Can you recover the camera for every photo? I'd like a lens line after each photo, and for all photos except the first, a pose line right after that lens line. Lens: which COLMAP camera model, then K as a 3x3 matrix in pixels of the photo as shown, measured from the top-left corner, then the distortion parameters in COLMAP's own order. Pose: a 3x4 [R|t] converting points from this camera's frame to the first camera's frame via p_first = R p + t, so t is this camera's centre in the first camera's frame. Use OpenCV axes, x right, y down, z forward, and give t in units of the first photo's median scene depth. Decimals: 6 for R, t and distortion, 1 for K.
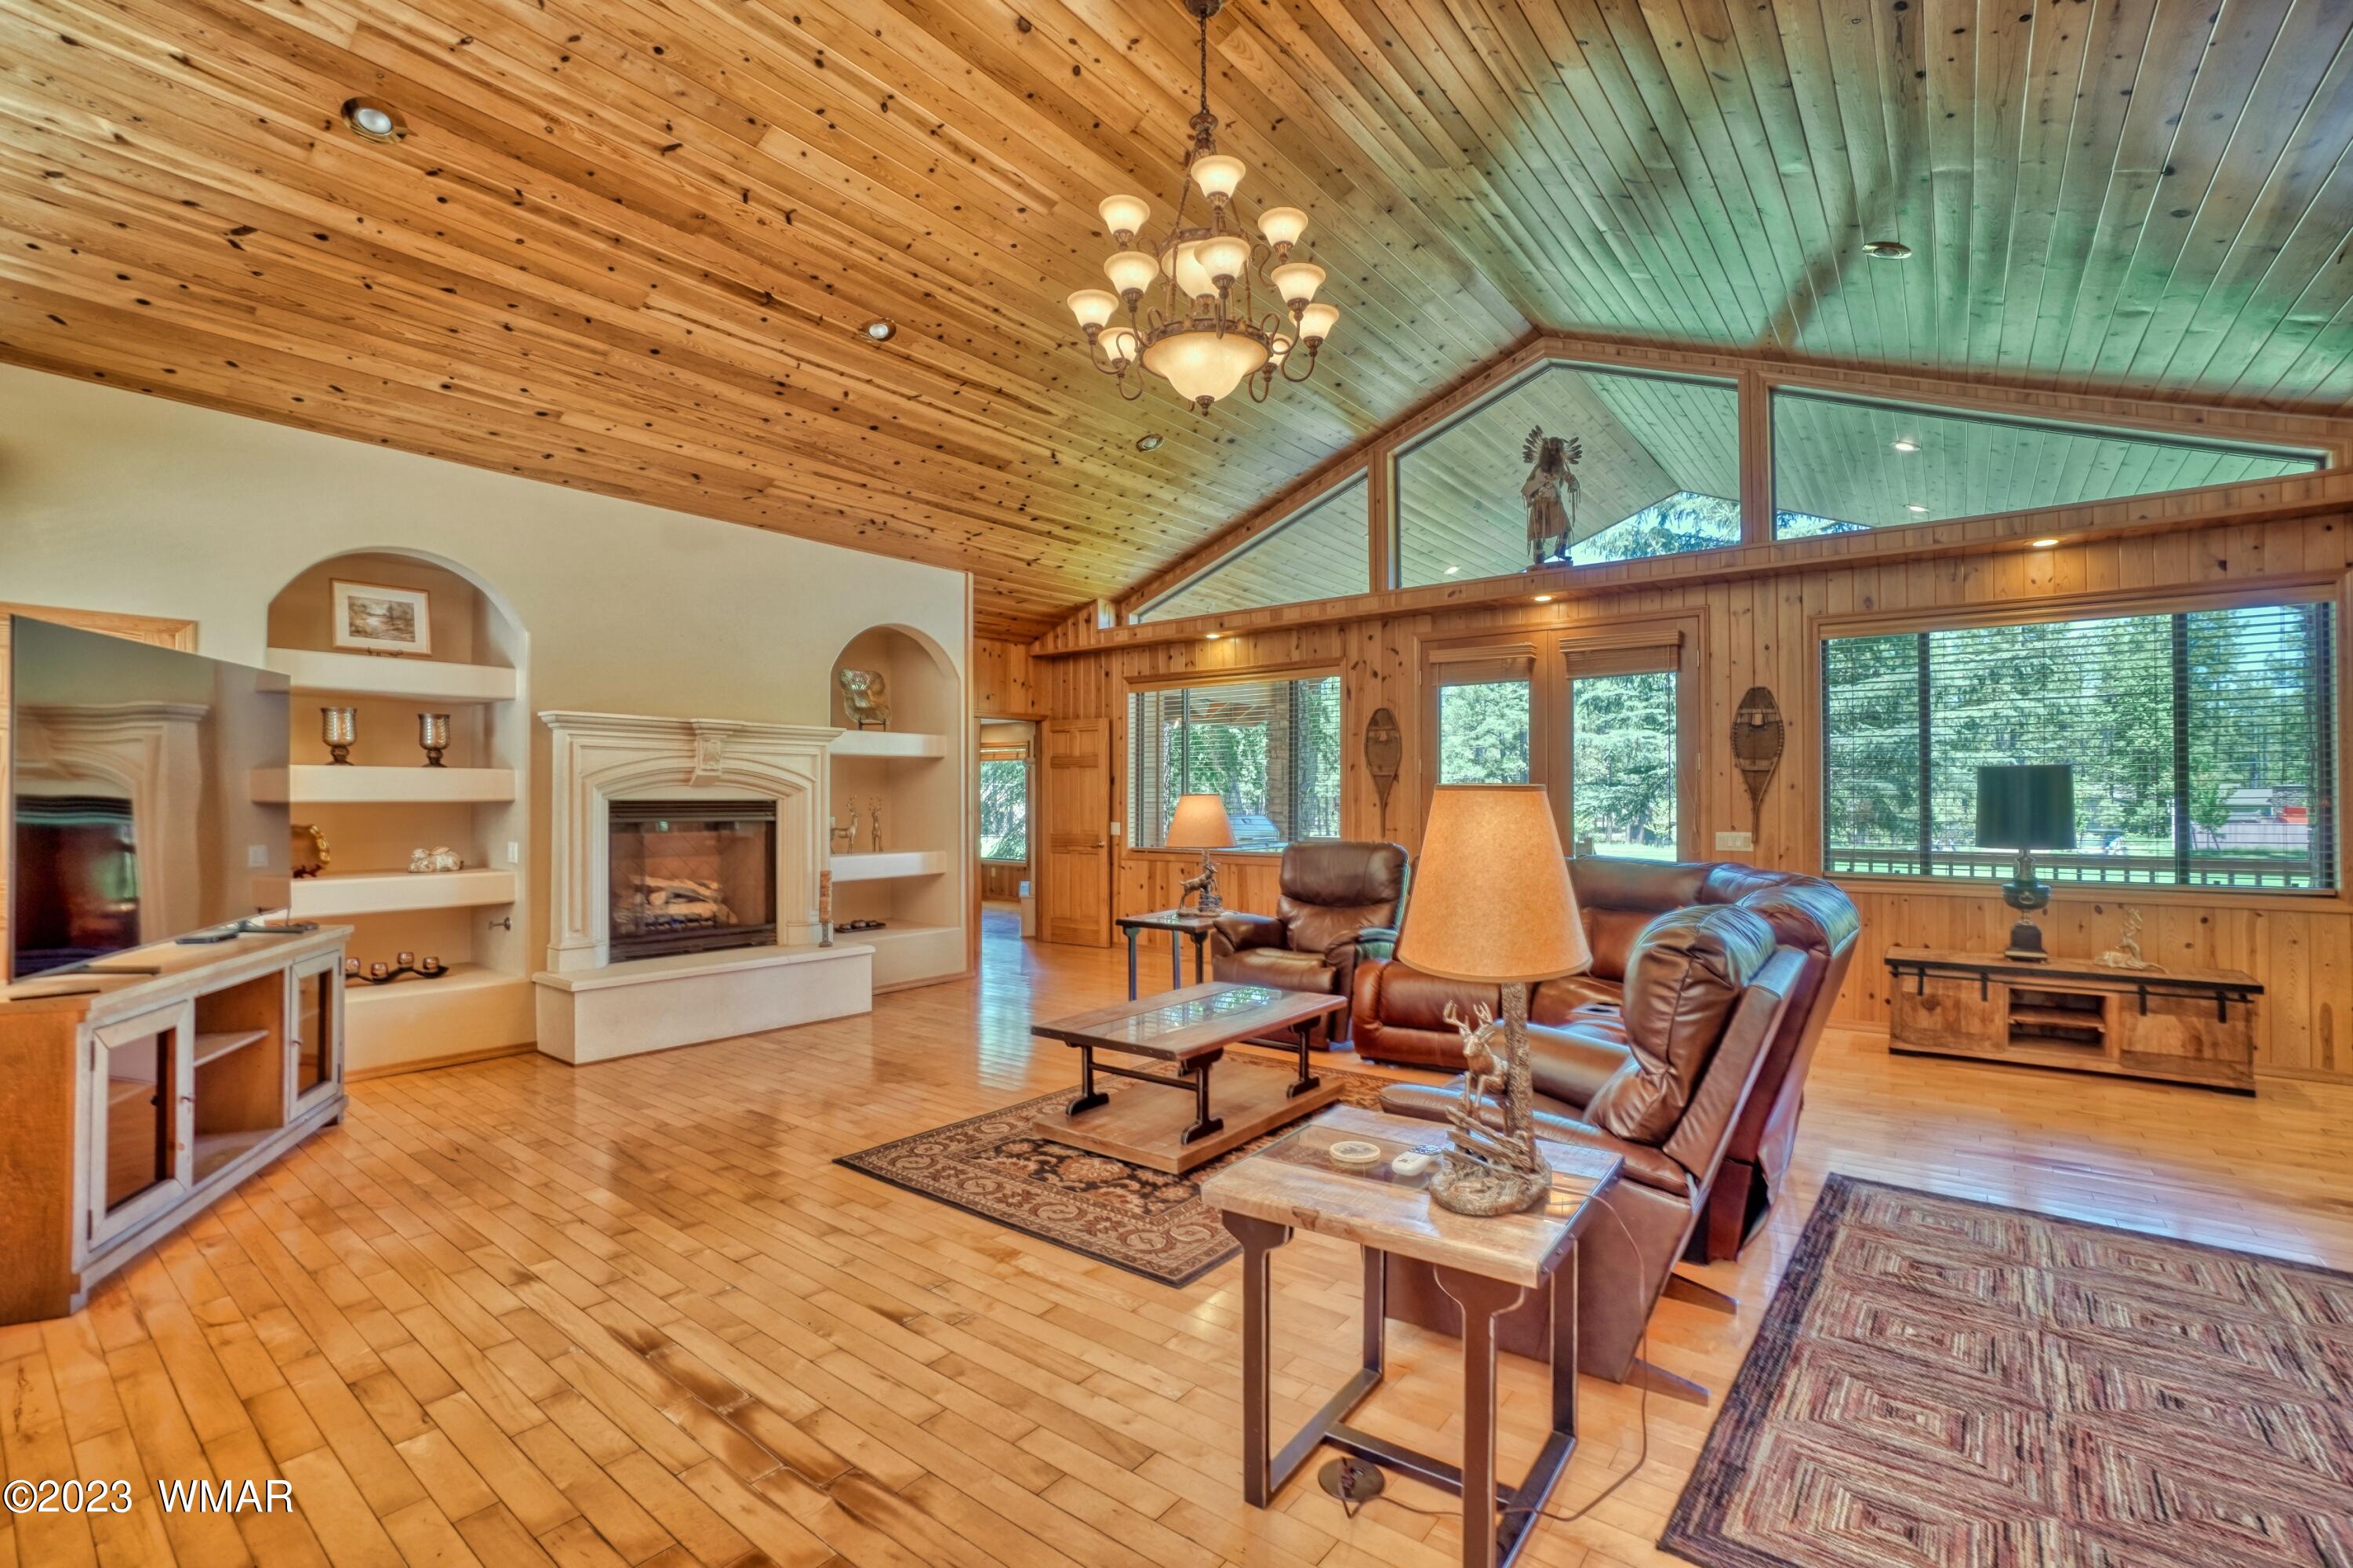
lens RADIAL K [[1036.3, 0, 1174.4], [0, 1036.3, 787.1], [0, 0, 1]] dist [-0.067559, 0.023971]
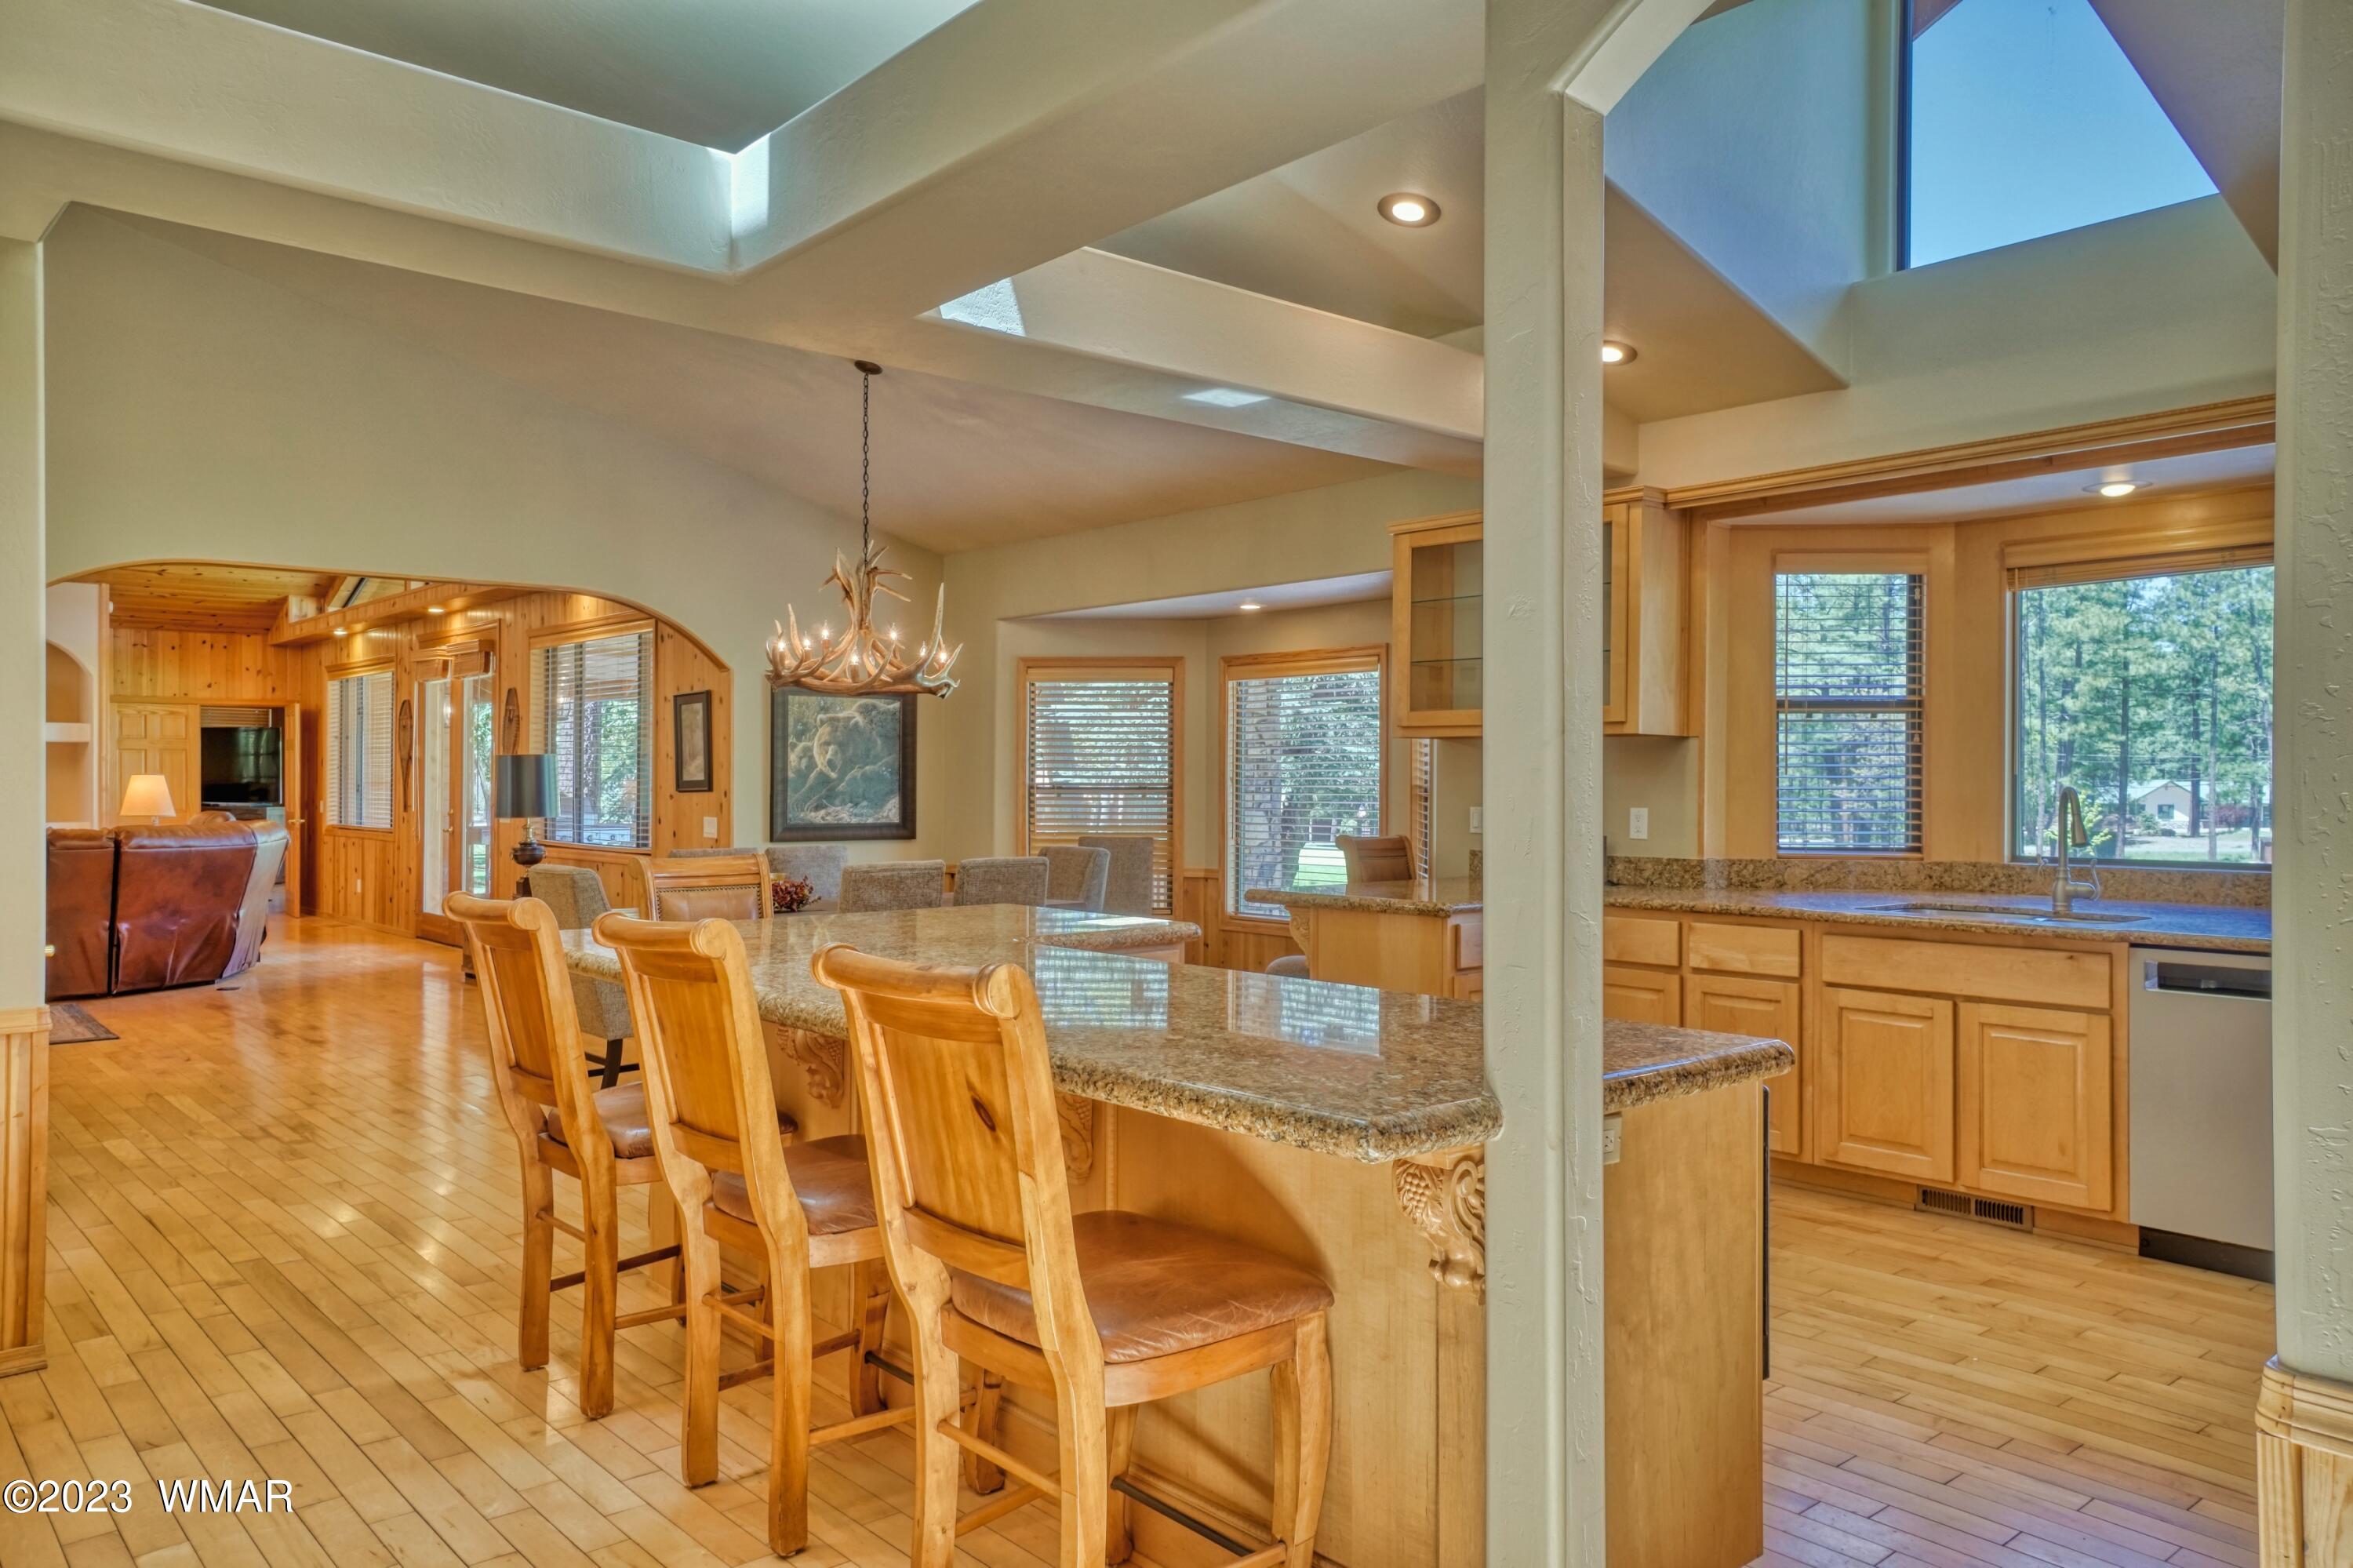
lens RADIAL K [[1637.1, 0, 1176.5], [0, 1637.1, 784.0], [0, 0, 1]] dist [0.016759, 0.002144]
pose [[0.981935, 0.004950, -0.189155, 2.047718], [-0.002799, 0.999928, 0.011638, -0.010529], [0.189199, -0.010898, 0.981878, -0.922018]]
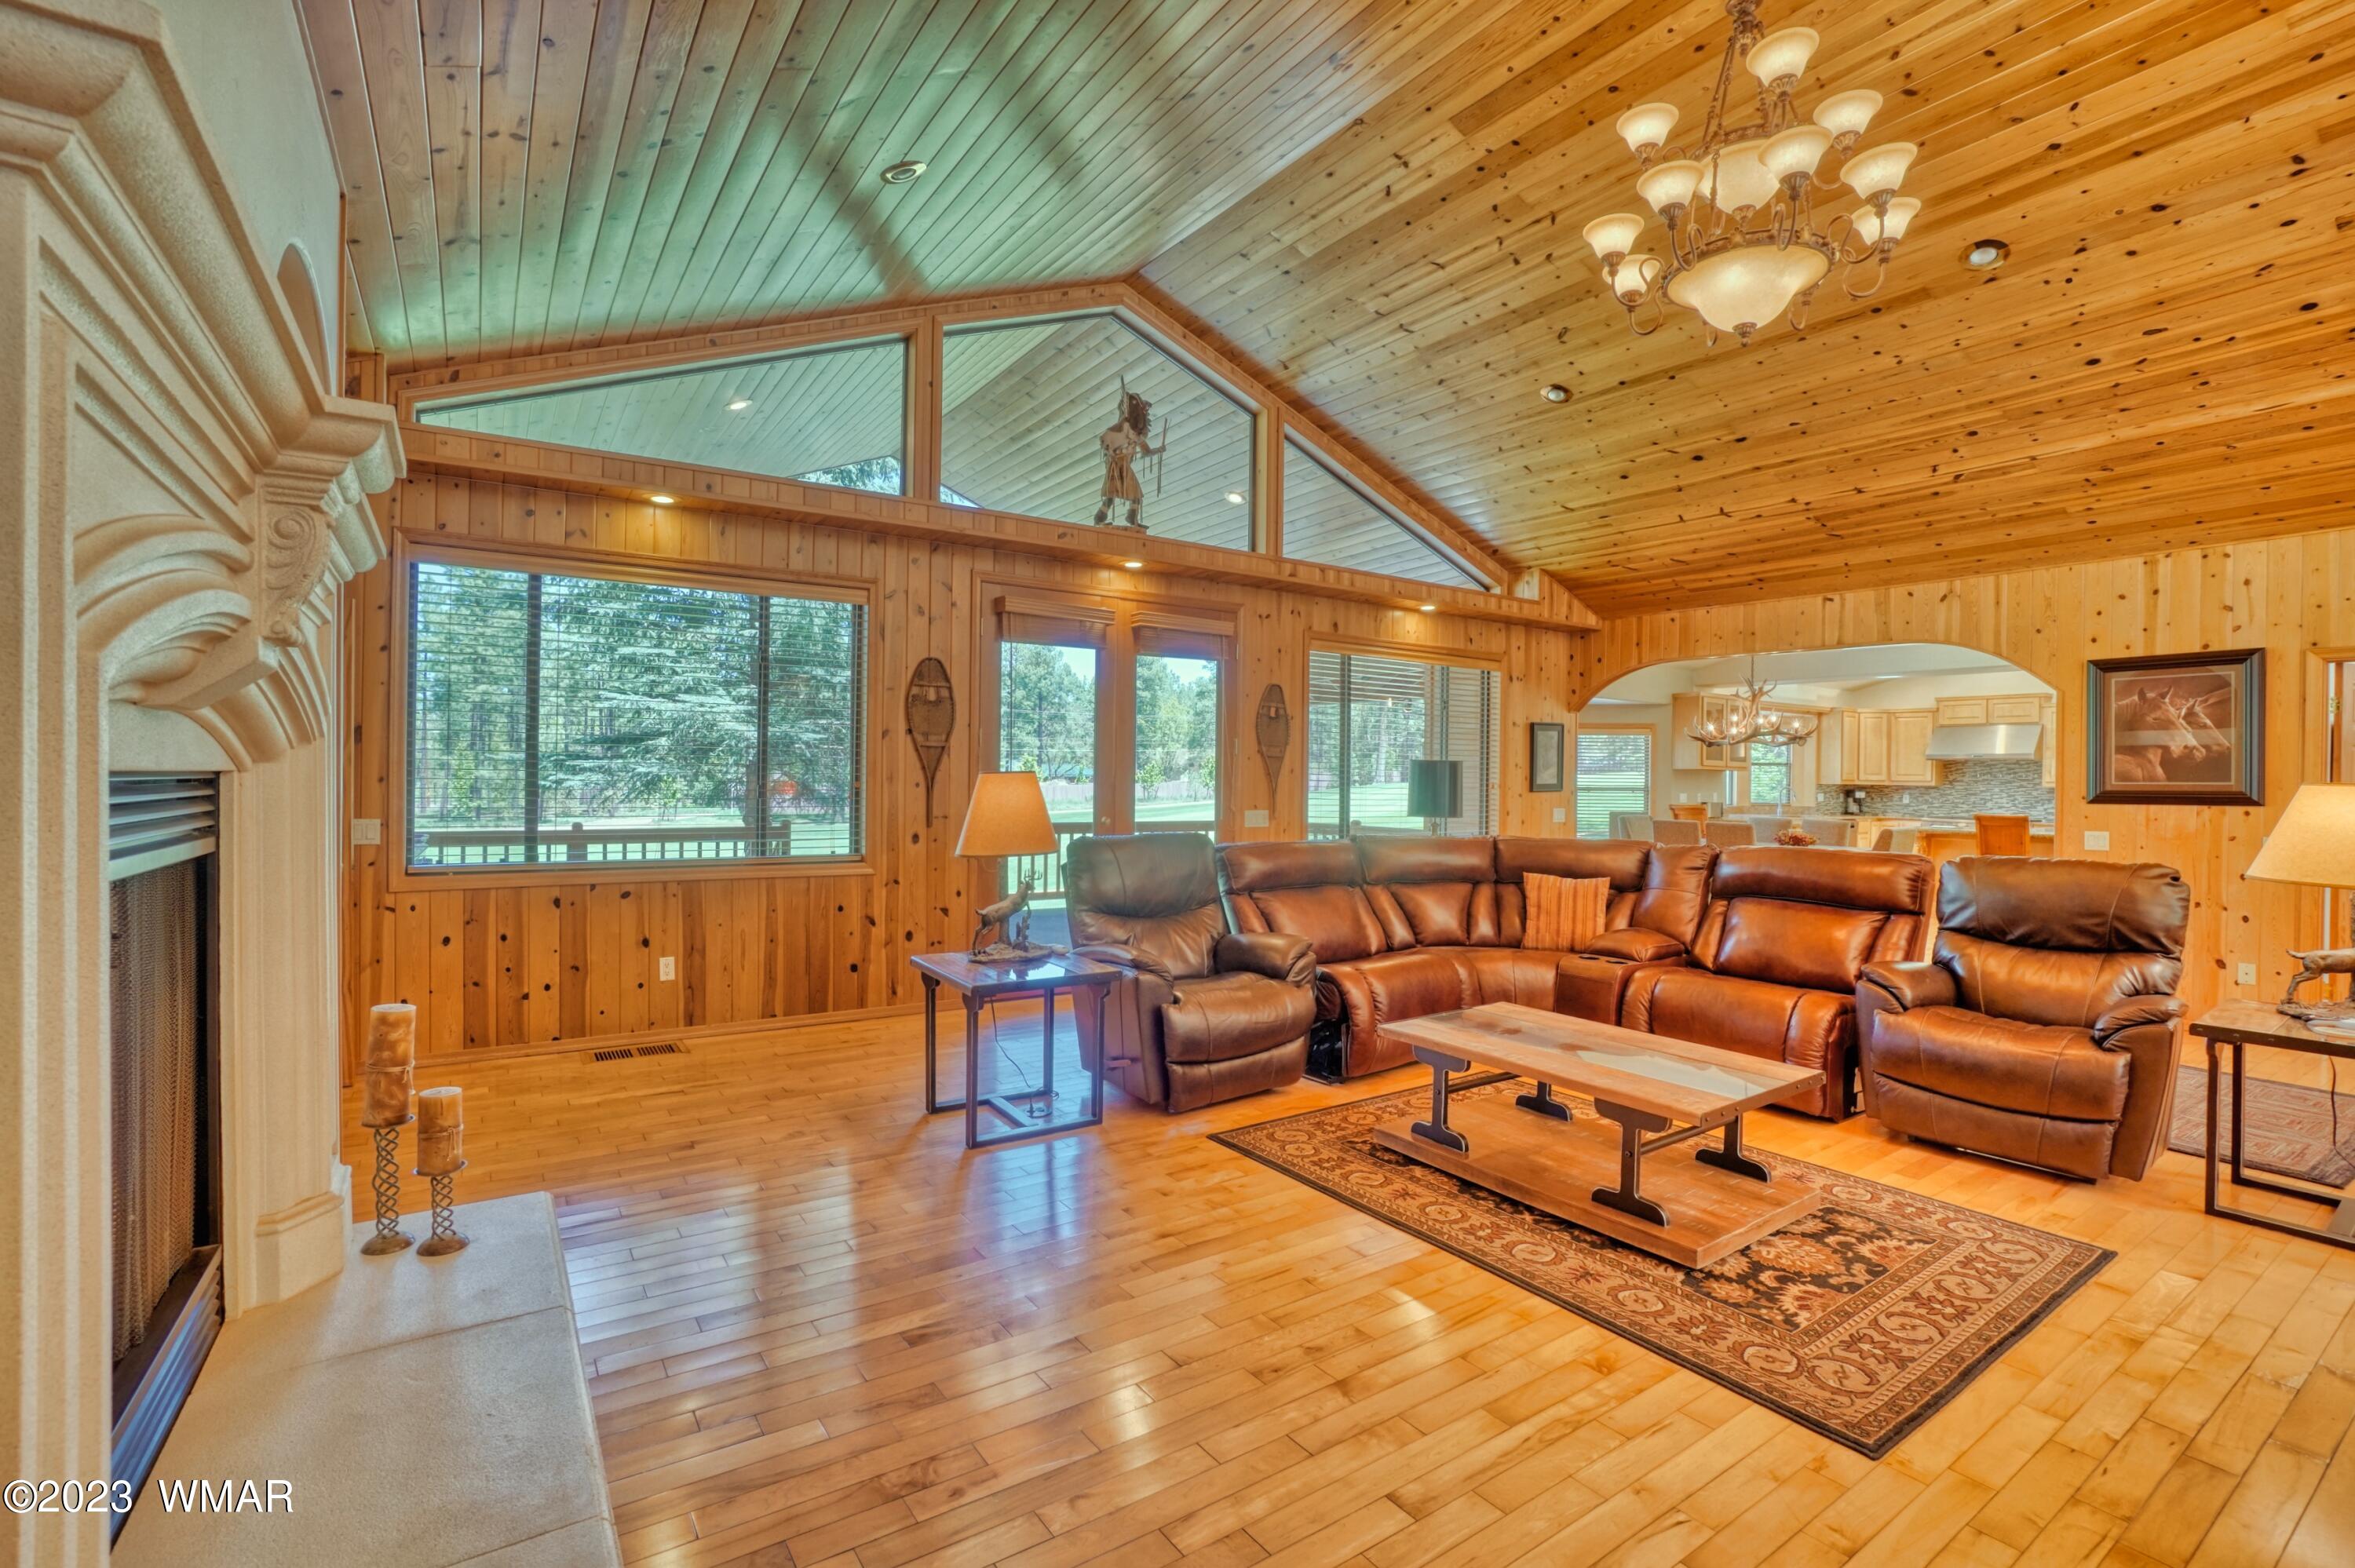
lens RADIAL K [[1053.6, 0, 1165.6], [0, 1053.6, 779.5], [0, 0, 1]] dist [-0.066821, 0.025977]
pose [[0.314672, 0.003850, 0.949193, -0.700644], [-0.022772, 0.999735, 0.003494, 0.009905], [-0.948927, -0.022714, 0.314676, 0.870782]]
